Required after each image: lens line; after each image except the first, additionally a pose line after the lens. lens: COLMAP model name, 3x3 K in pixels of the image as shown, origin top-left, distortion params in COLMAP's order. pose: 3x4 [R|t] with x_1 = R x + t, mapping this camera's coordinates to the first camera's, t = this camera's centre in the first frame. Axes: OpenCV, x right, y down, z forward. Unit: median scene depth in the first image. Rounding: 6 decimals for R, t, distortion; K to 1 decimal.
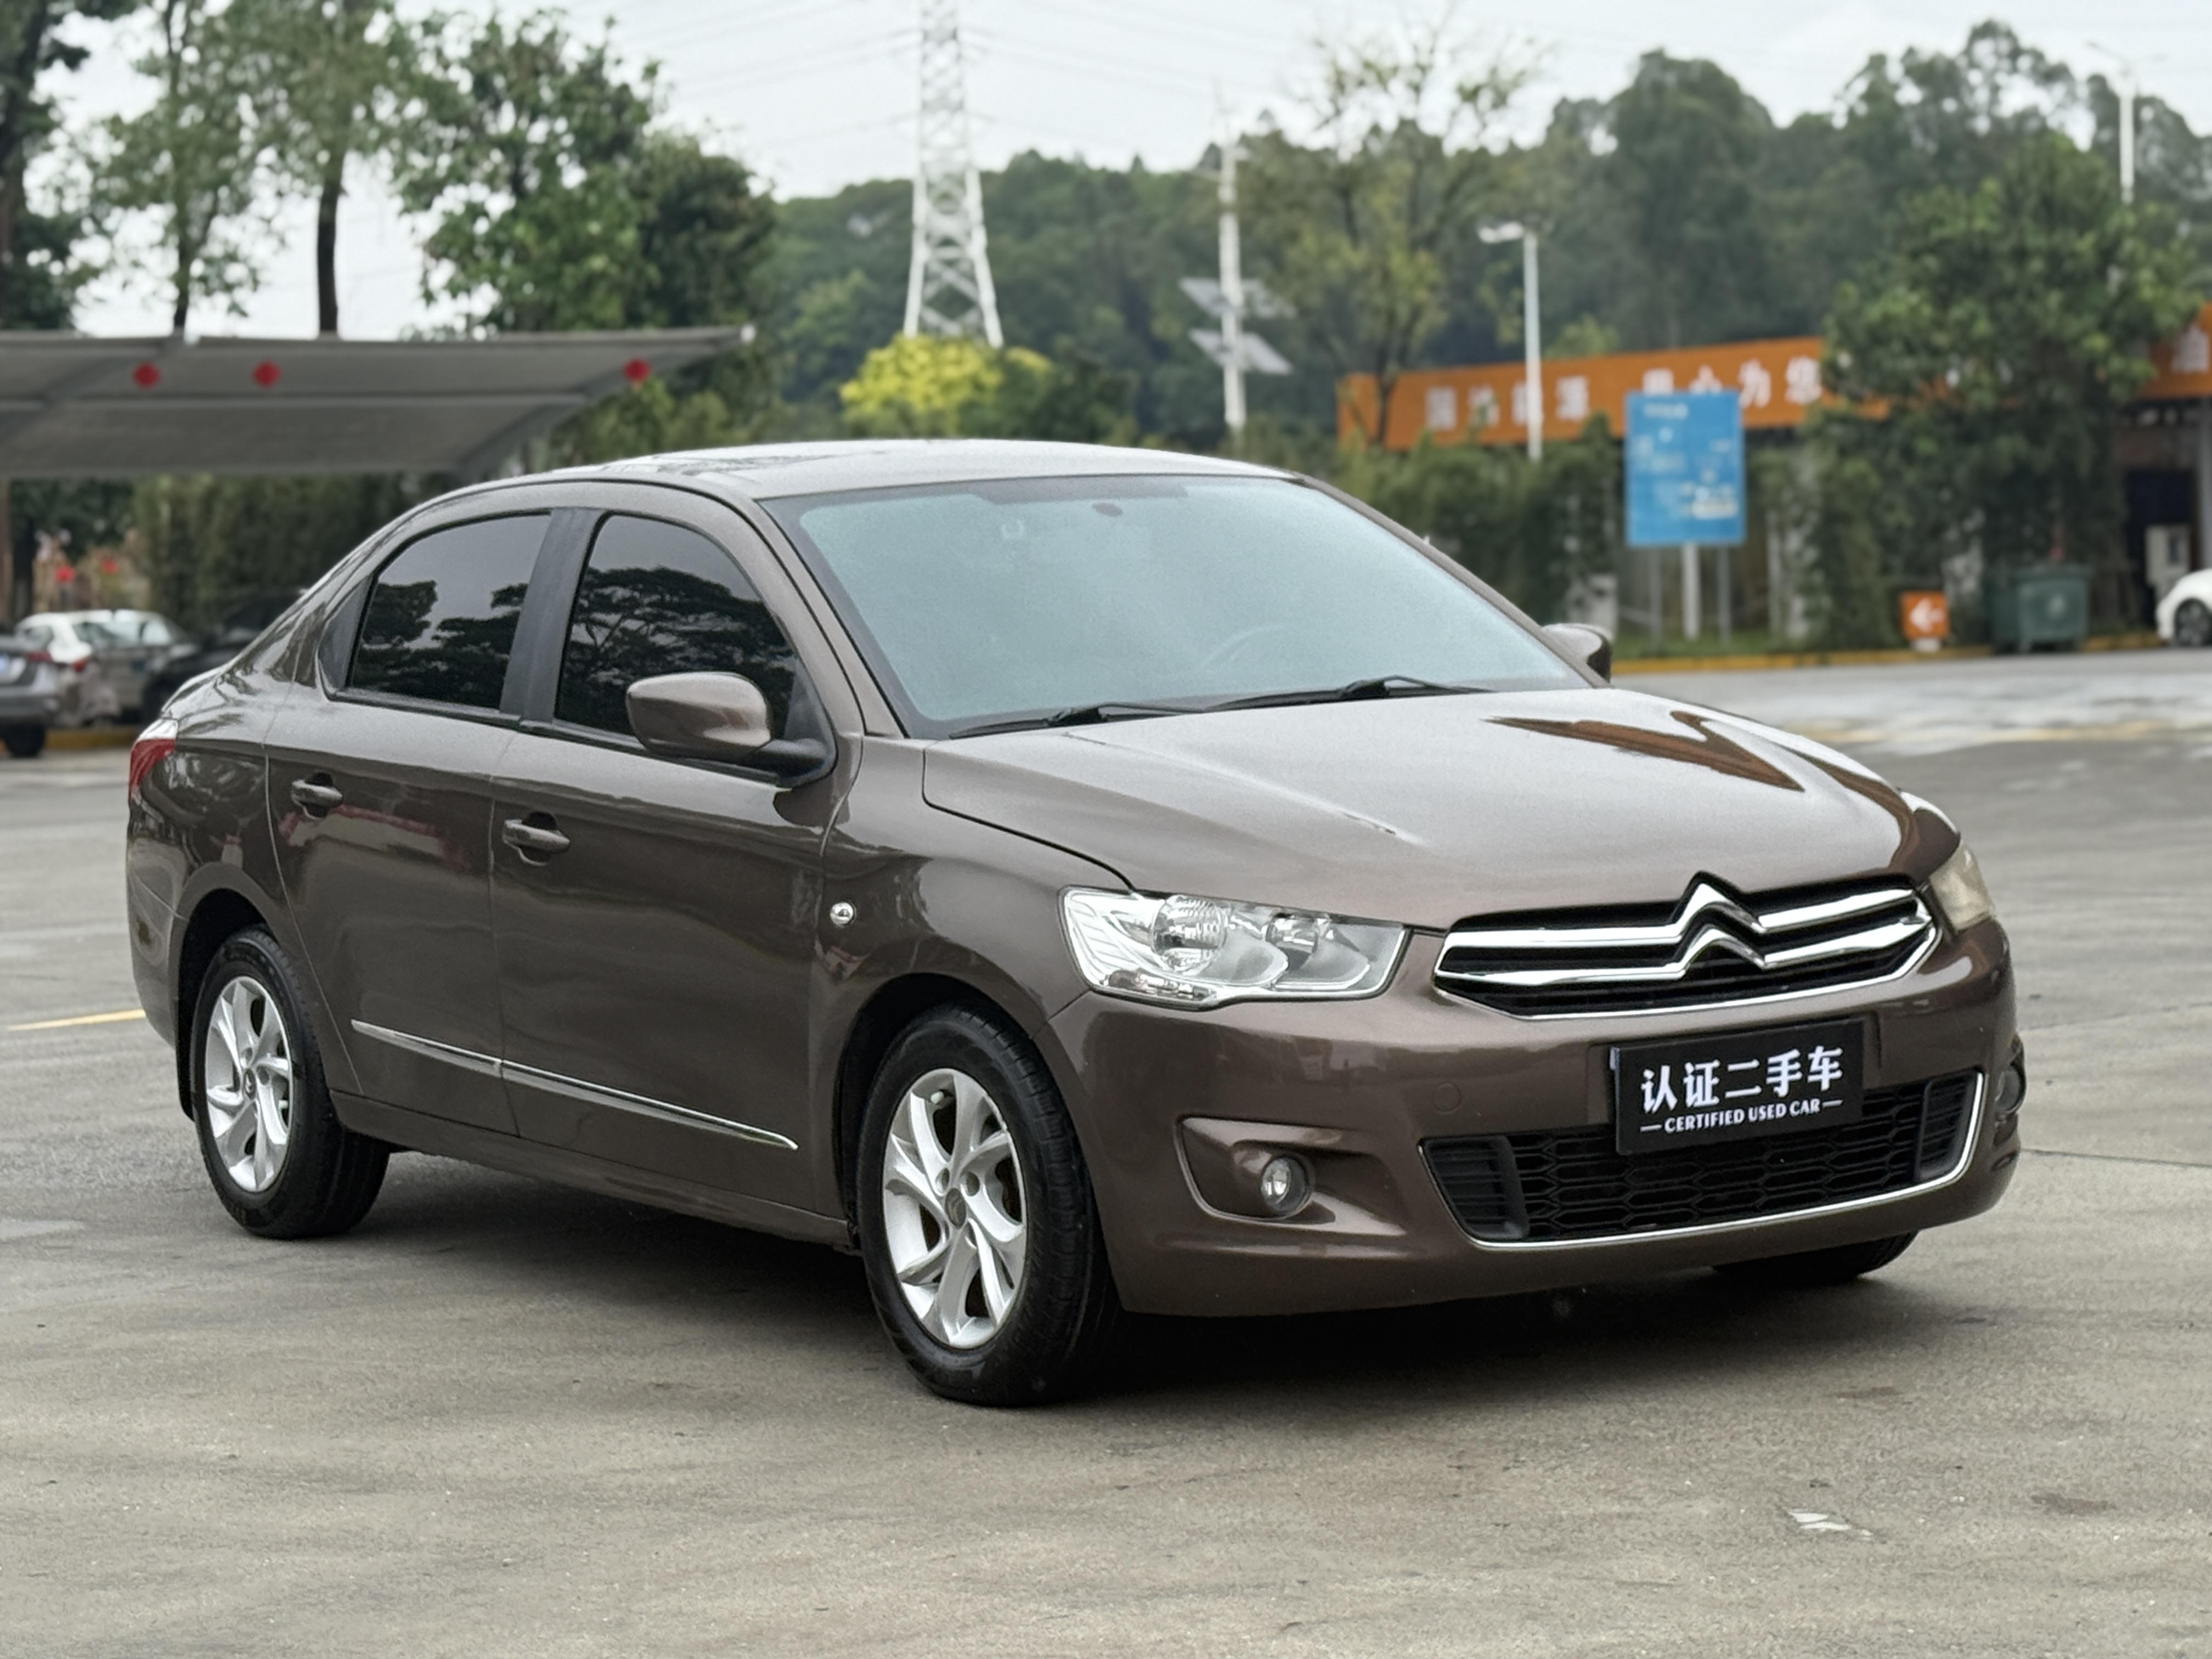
lens RADIAL K [[5074.2, 0, 1106.0], [0, 5074.2, 829.5], [0, 0, 1]] dist [0.080699, 0.466534]
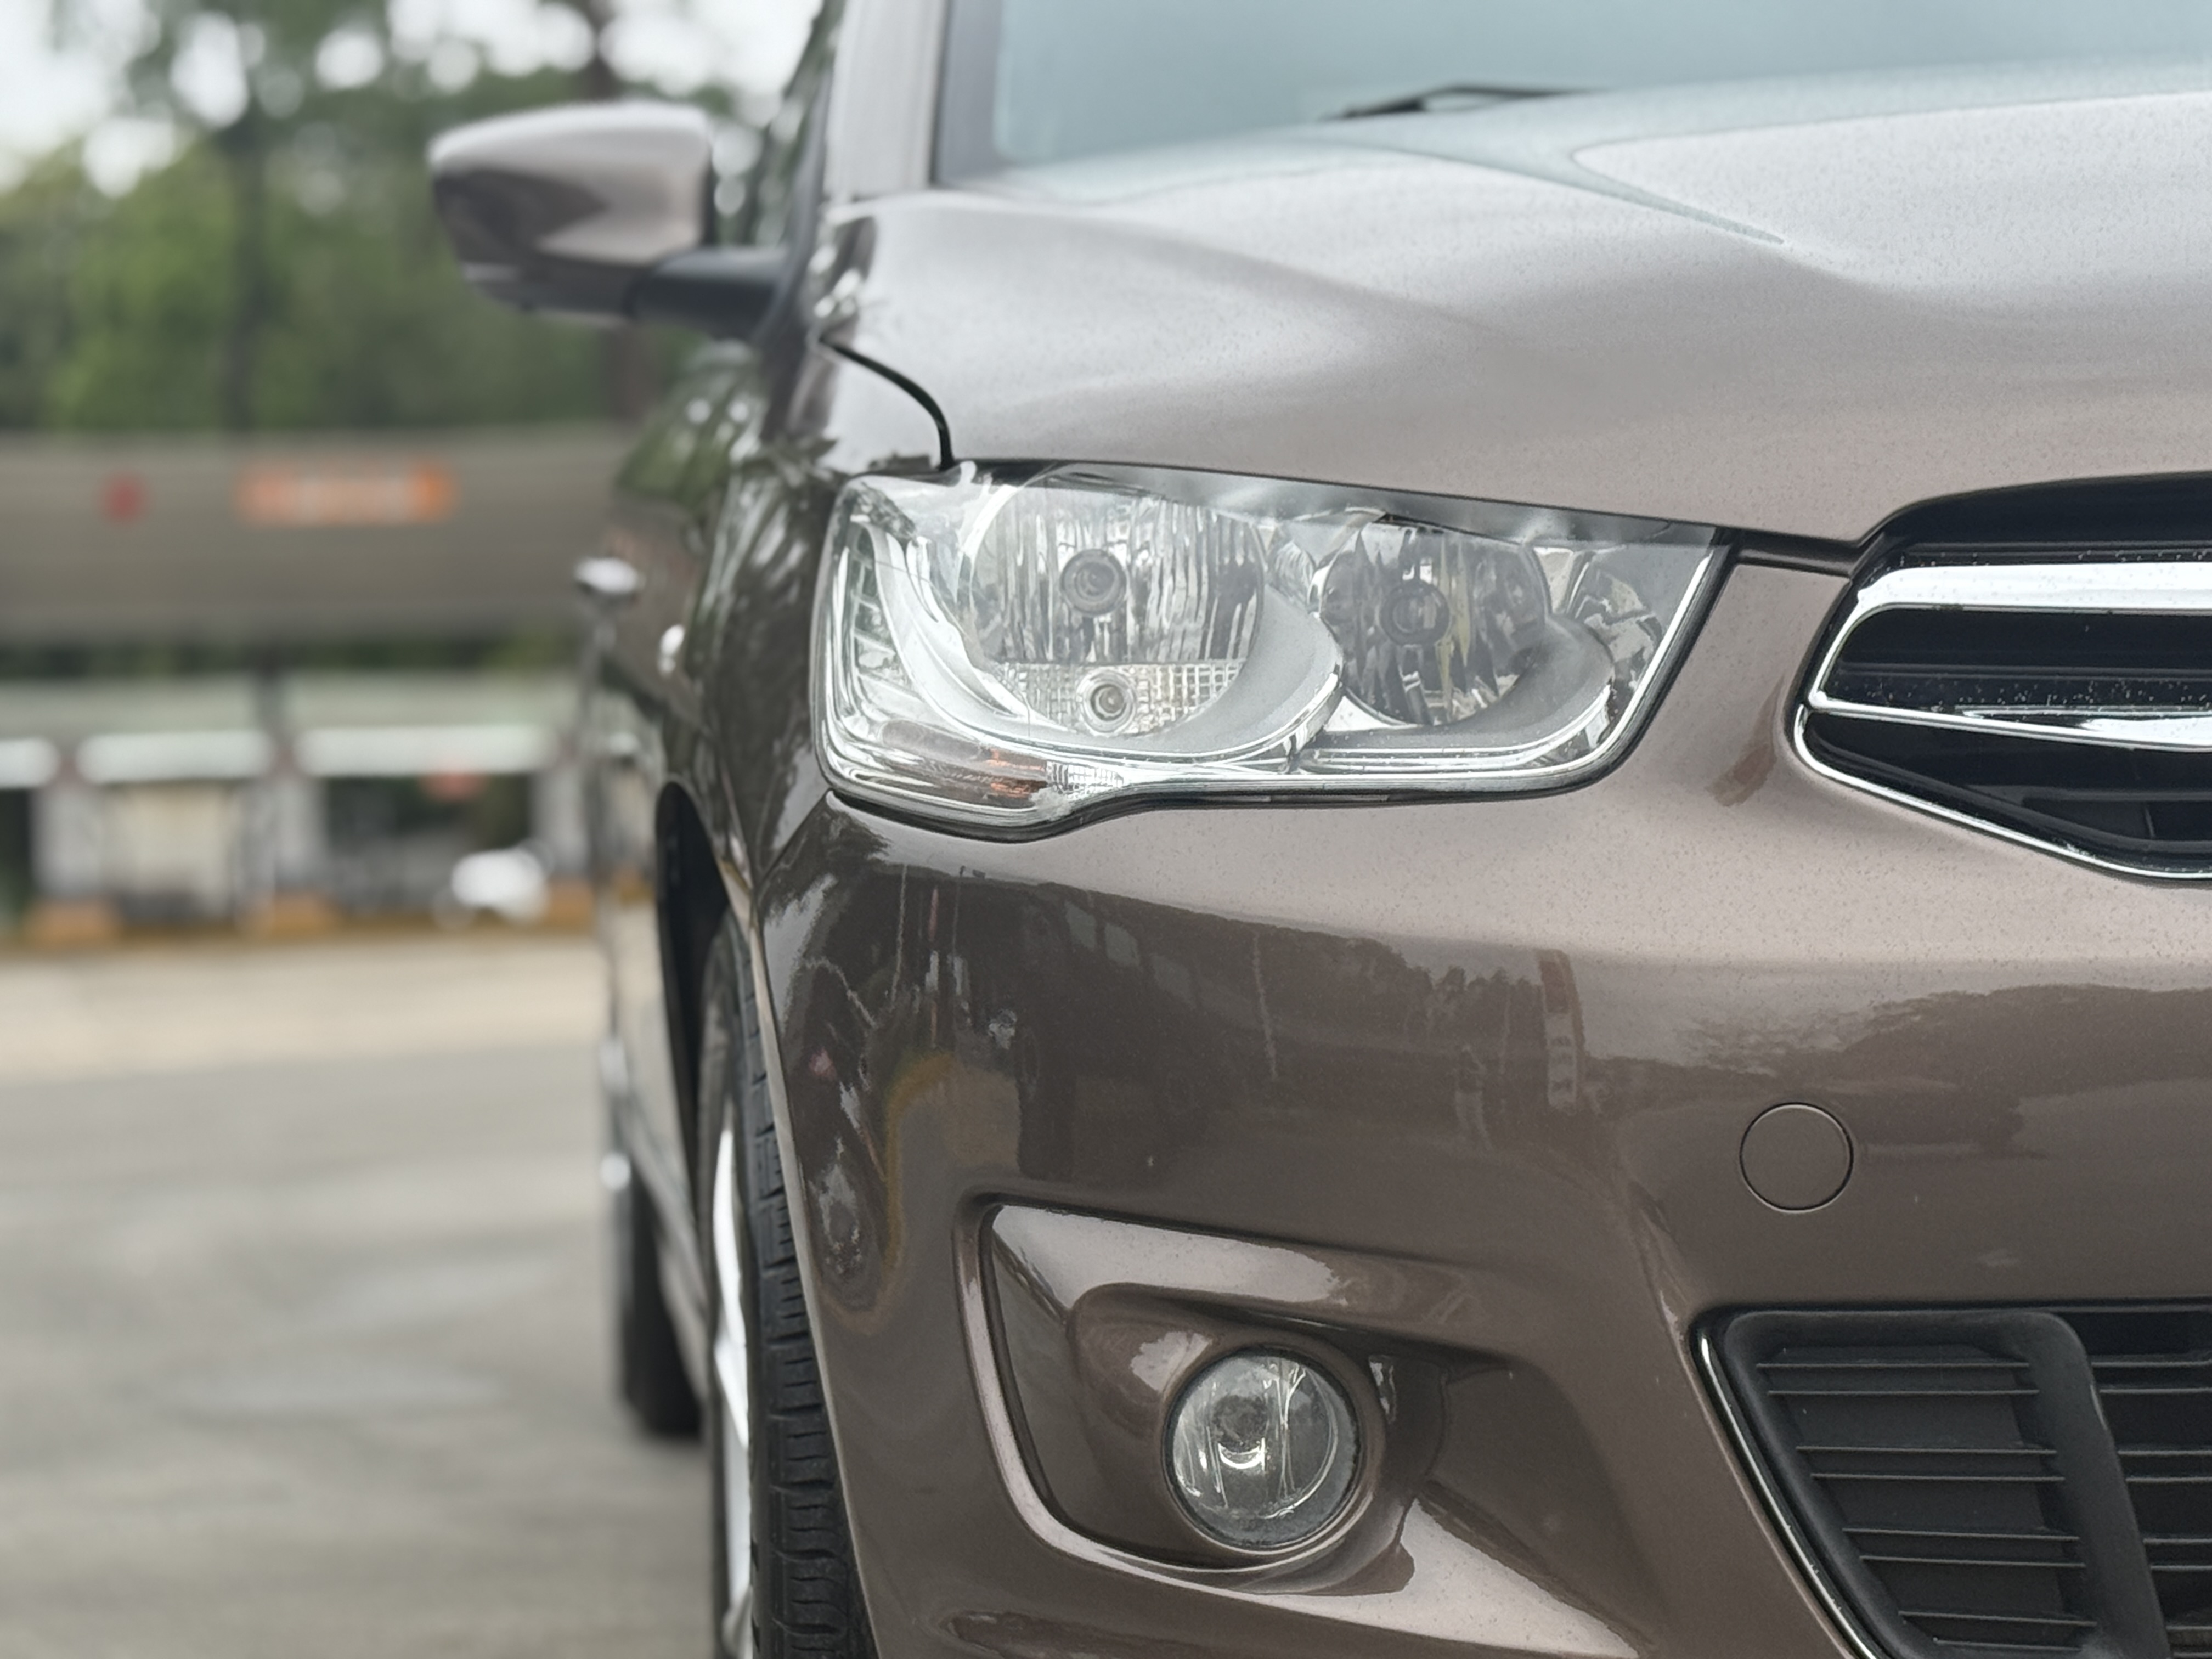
lens RADIAL K [[5074.2, 0, 1106.0], [0, 5074.2, 829.5], [0, 0, 1]] dist [0.080699, 0.466534]
pose [[0.897478, 0.002221, -0.441054, 0.148255], [-0.010077, 0.999830, -0.015469, 0.038817], [0.440944, 0.018328, 0.897347, 0.722261]]
